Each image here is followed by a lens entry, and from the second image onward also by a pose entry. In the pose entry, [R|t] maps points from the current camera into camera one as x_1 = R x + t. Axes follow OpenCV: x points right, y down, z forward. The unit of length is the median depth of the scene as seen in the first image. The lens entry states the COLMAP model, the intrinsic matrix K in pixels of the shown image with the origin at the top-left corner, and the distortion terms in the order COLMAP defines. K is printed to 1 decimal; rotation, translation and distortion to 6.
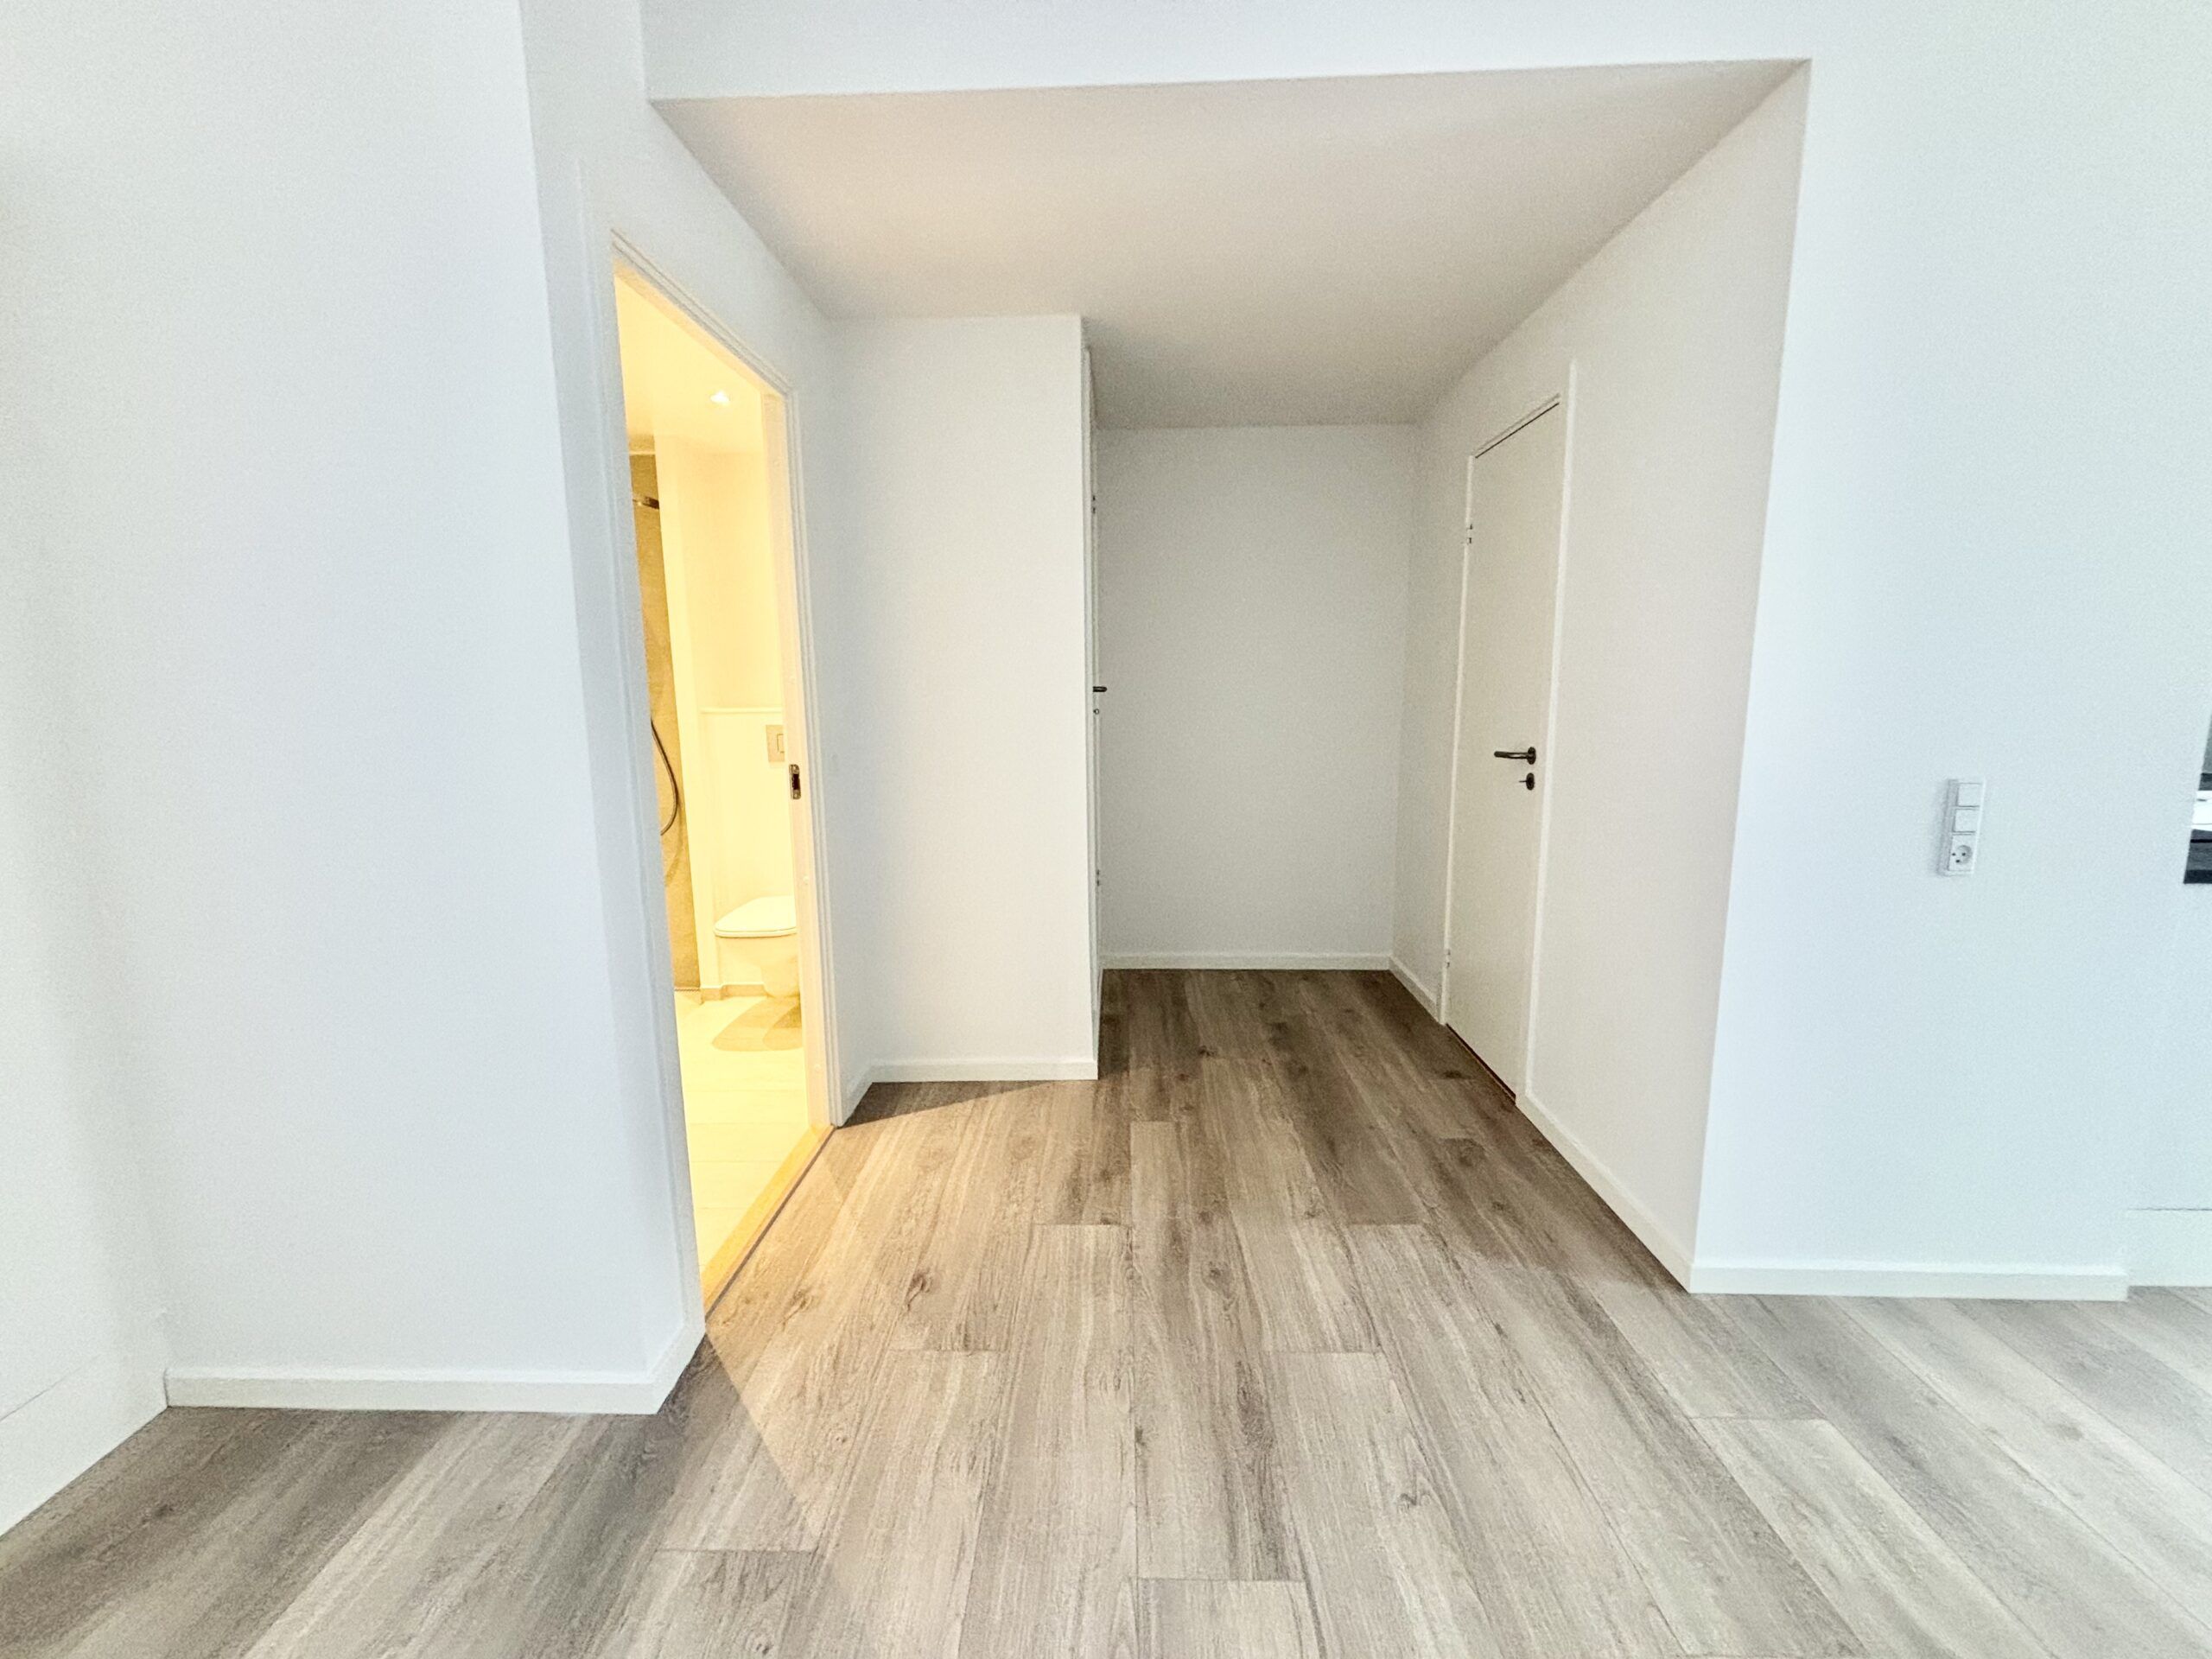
lens RADIAL K [[893.2, 0, 1100.2], [0, 893.2, 832.3], [0, 0, 1]] dist [-0.003732, 0.000025]
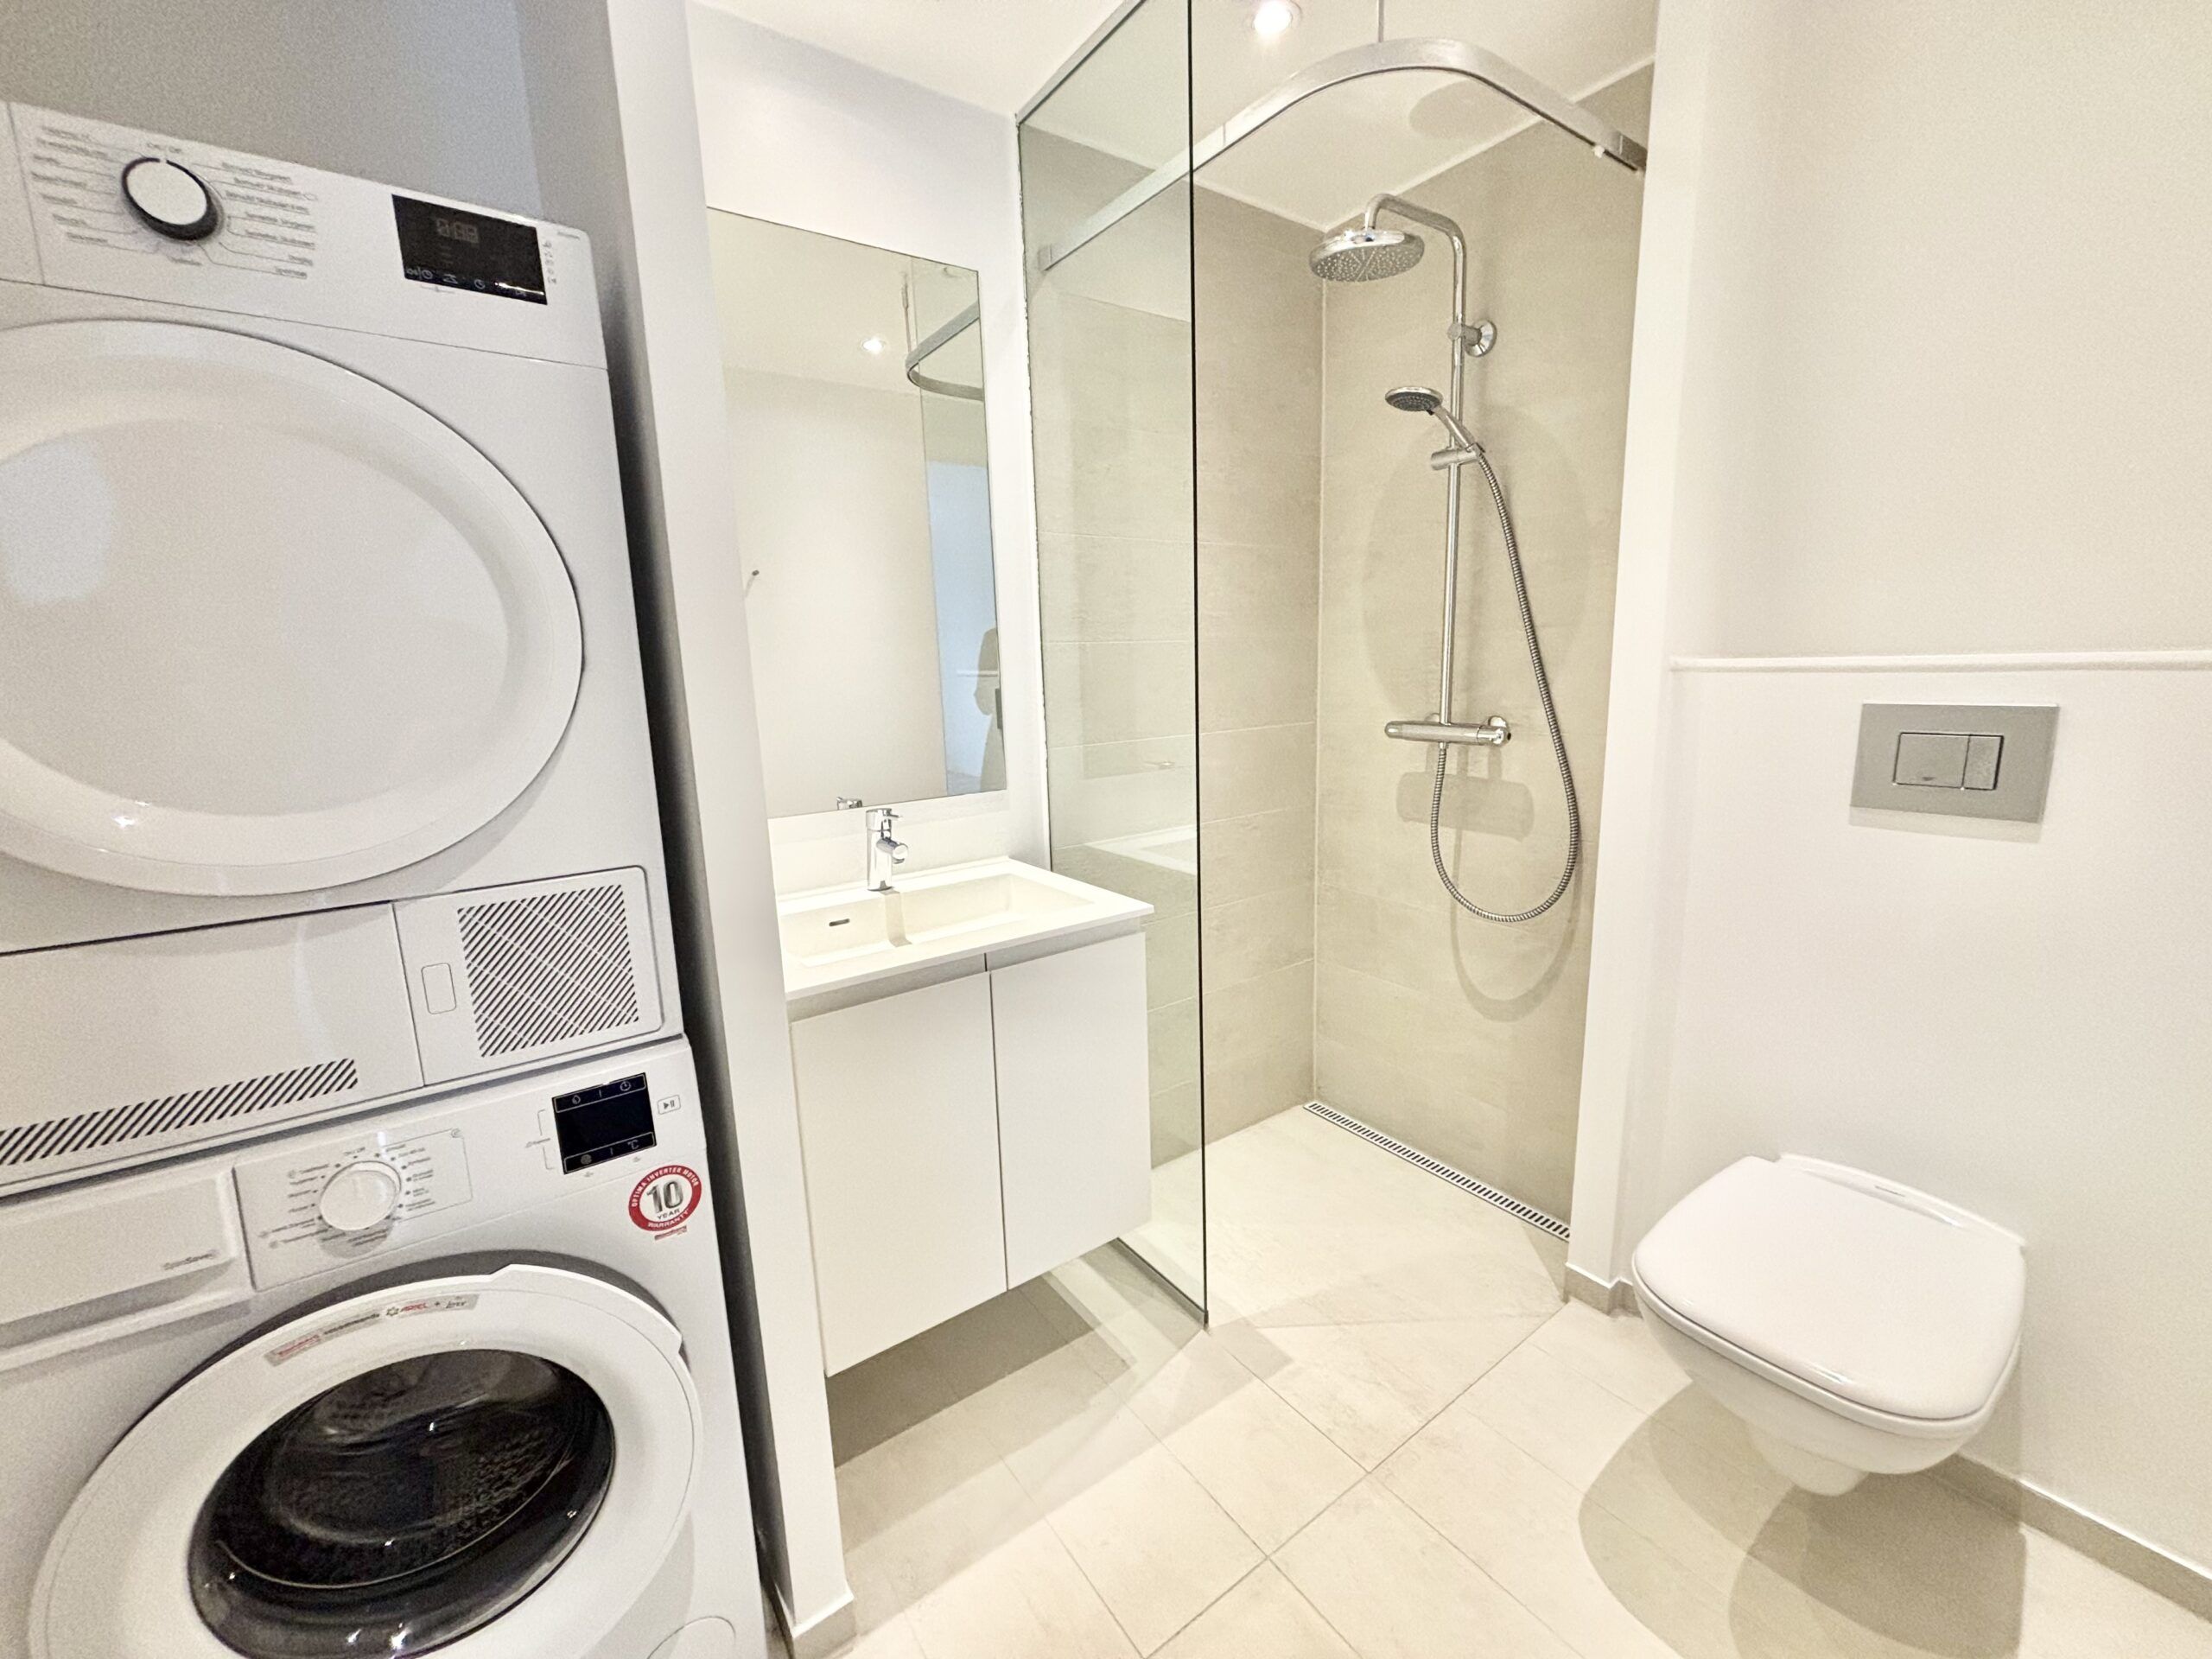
lens RADIAL K [[893.2, 0, 1099.9], [0, 893.2, 826.0], [0, 0, 1]] dist [-0.003732, 0.000025]
pose [[0.603308, 0.138794, -0.785338, -0.252244], [-0.105463, 0.989976, 0.093941, -0.068795], [0.790504, 0.026149, 0.611898, 0.499674]]
